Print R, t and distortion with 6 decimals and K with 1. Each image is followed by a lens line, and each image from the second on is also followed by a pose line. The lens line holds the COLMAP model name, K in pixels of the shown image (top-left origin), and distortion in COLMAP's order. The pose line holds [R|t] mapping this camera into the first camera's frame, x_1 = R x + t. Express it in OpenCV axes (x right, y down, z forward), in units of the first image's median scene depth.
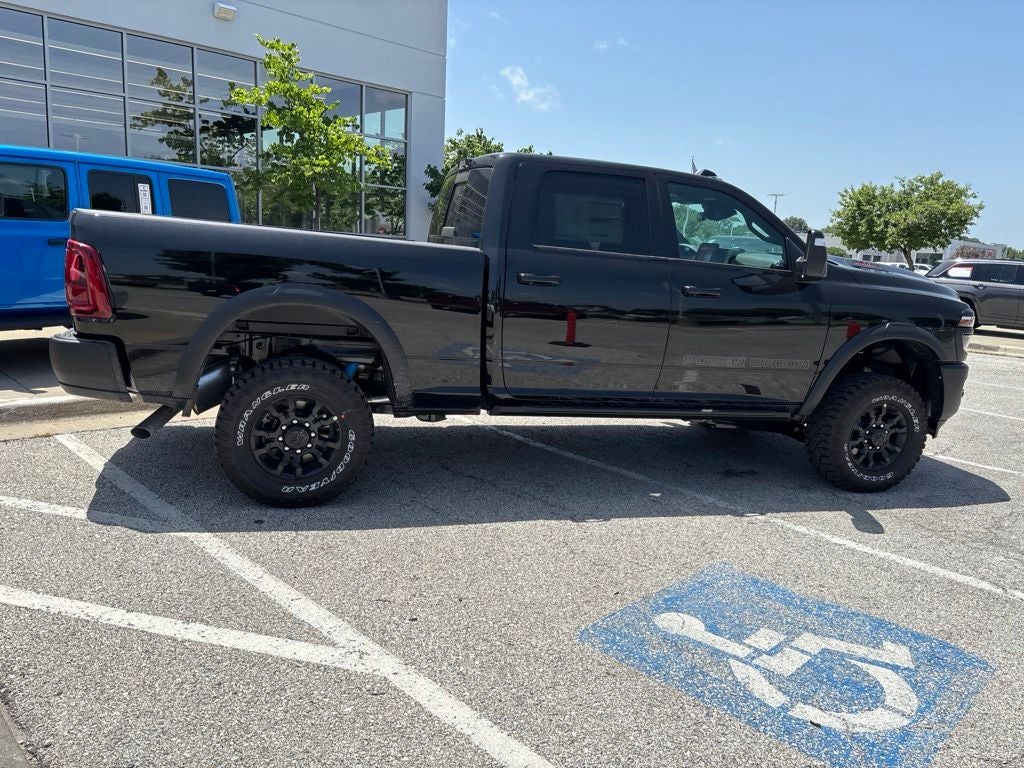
lens RADIAL K [[772.9, 0, 508.7], [0, 772.9, 379.2], [0, 0, 1]] dist [0.045156, -0.053990]
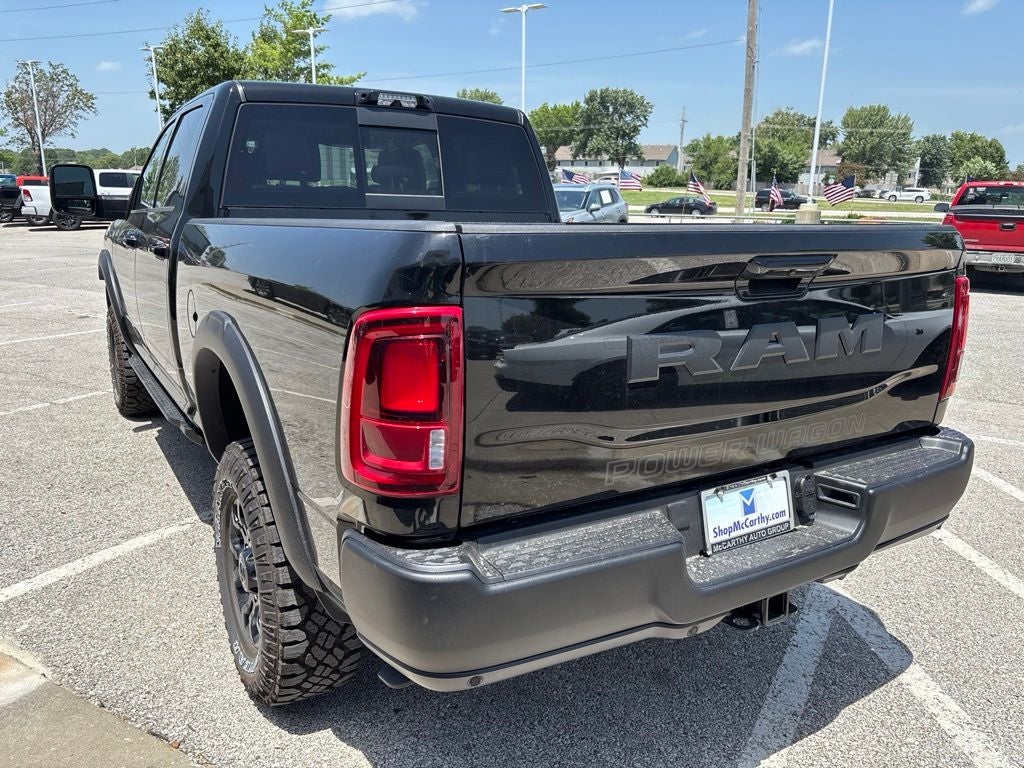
lens RADIAL K [[772.9, 0, 512.6], [0, 772.9, 384.9], [0, 0, 1]] dist [0.045156, -0.053990]
pose [[-0.255286, -0.294087, 0.921055, -0.864866], [0.127666, 0.934026, 0.333613, -0.286598], [-0.958400, 0.202754, -0.200898, 1.212996]]
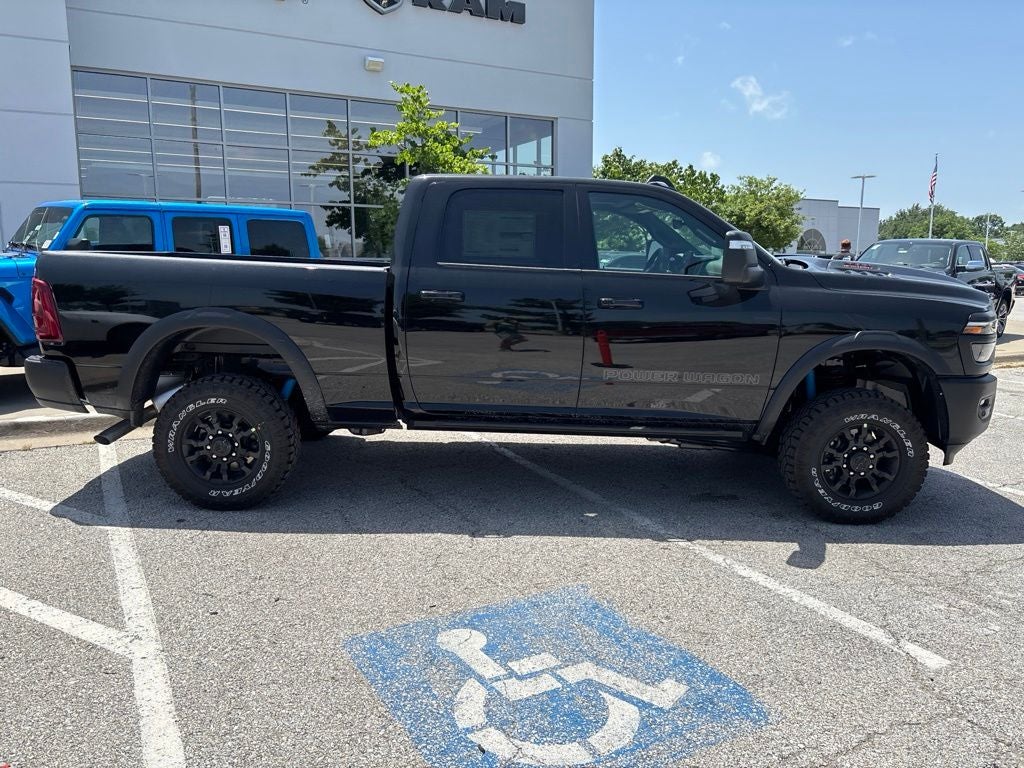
lens RADIAL K [[772.9, 0, 508.2], [0, 772.9, 383.7], [0, 0, 1]] dist [0.045156, -0.053990]
pose [[0.958353, -0.004169, -0.285554, 0.395338], [-0.002306, 0.999748, -0.022335, 0.008274], [0.285576, 0.022063, 0.958102, 0.047907]]
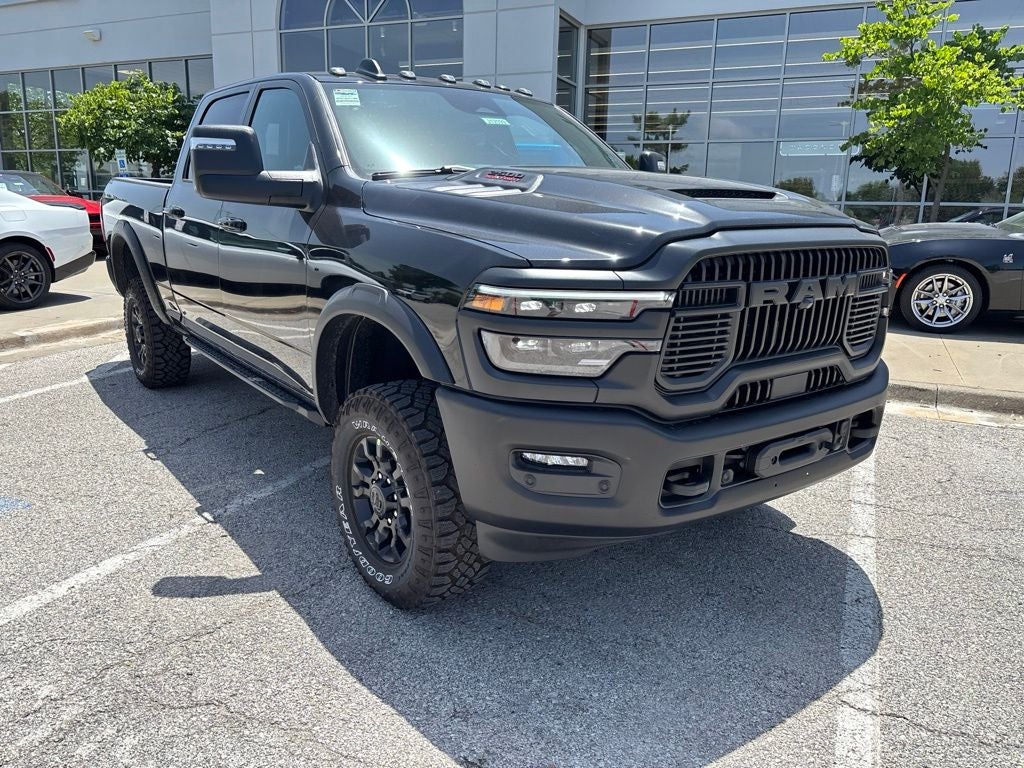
lens RADIAL K [[772.9, 0, 508.6], [0, 772.9, 387.9], [0, 0, 1]] dist [0.045156, -0.053990]
pose [[0.345839, 0.165947, -0.923503, 1.129395], [-0.158026, 0.980478, 0.117007, -0.088220], [0.924891, 0.105472, 0.365311, 1.005262]]
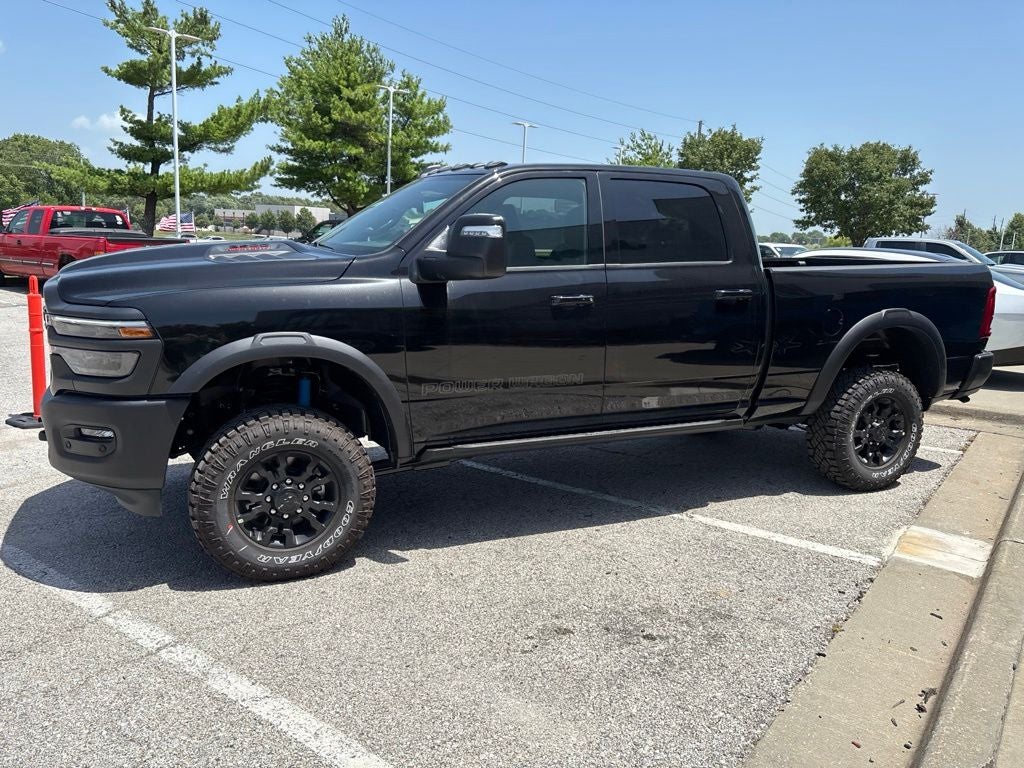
lens RADIAL K [[772.9, 0, 508.2], [0, 772.9, 380.4], [0, 0, 1]] dist [0.045156, -0.053990]
pose [[-0.985878, -0.066846, -0.153545, 0.334322], [-0.114756, 0.937434, 0.328706, -0.387132], [0.121965, 0.341684, -0.931867, 2.255493]]
